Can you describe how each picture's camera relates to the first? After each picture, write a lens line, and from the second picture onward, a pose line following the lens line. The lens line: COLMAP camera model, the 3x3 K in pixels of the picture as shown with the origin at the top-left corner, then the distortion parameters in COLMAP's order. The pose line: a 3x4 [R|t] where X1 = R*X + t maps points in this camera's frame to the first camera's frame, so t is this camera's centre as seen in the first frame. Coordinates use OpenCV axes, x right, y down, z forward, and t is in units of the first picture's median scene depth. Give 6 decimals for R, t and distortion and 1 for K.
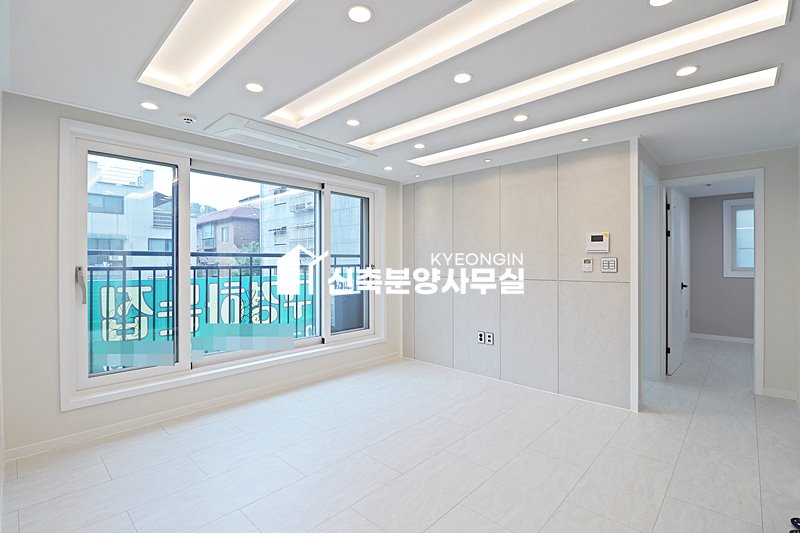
lens RADIAL K [[370.0, 0, 406.7], [0, 370.0, 261.9], [0, 0, 1]] dist [-0.009549, -0.007598]
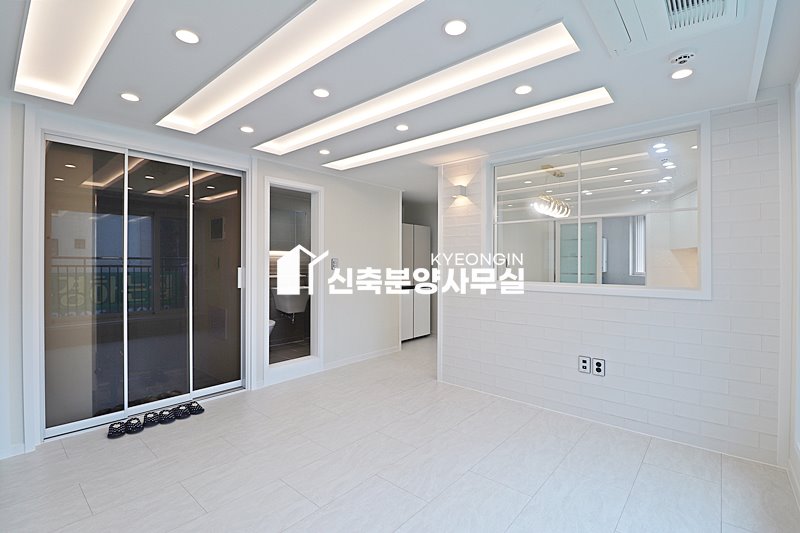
lens RADIAL K [[370.0, 0, 401.4], [0, 370.0, 263.3], [0, 0, 1]] dist [-0.009549, -0.007598]
pose [[-0.999550, -0.002640, -0.029895, -0.027878], [-0.002561, 0.999993, -0.002652, 0.001119], [0.029902, -0.002575, -0.999550, 1.108845]]
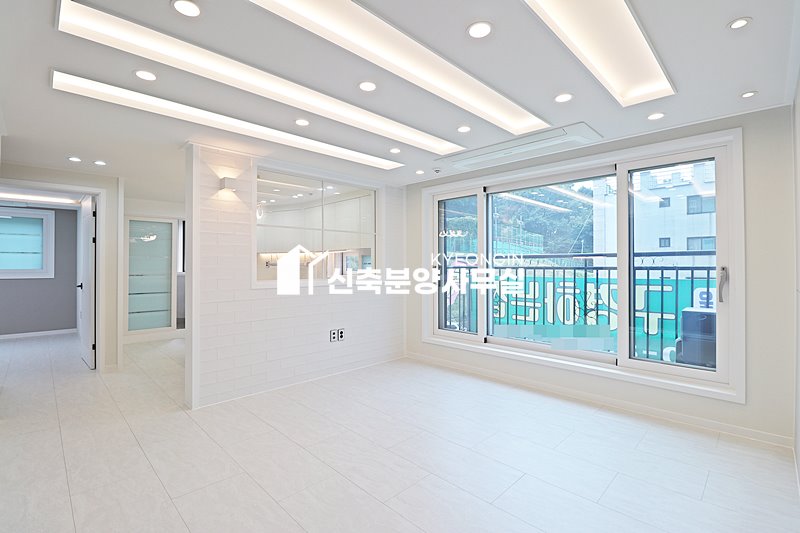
lens RADIAL K [[370.0, 0, 399.9], [0, 370.0, 262.2], [0, 0, 1]] dist [-0.009549, -0.007598]
pose [[-0.044785, -0.003067, -0.998992, 0.625302], [0.005871, 0.999977, -0.003333, -0.000701], [0.998979, -0.006015, -0.044766, 0.603674]]
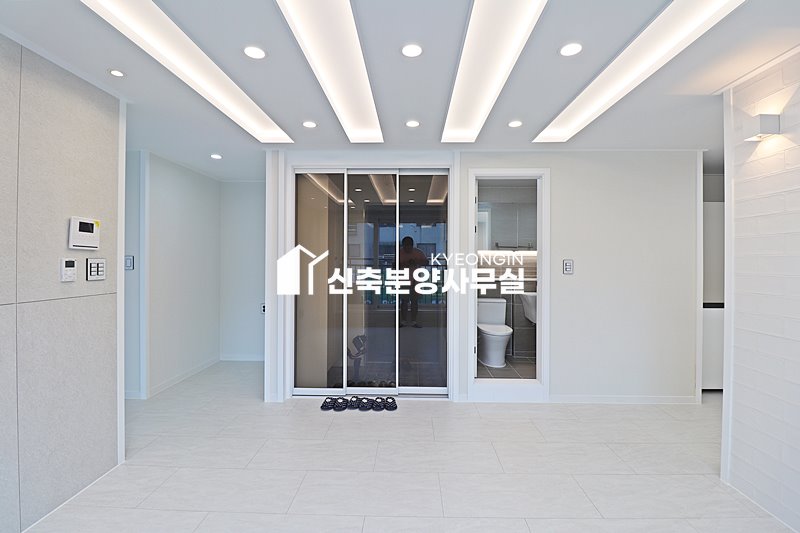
lens RADIAL K [[370.0, 0, 401.4], [0, 370.0, 259.7], [0, 0, 1]] dist [-0.009549, -0.007598]
pose [[-0.655378, 0.001452, 0.755299, -0.250936], [-0.006283, 0.999953, -0.007374, -0.006207], [-0.755275, -0.009578, -0.655339, 0.834828]]
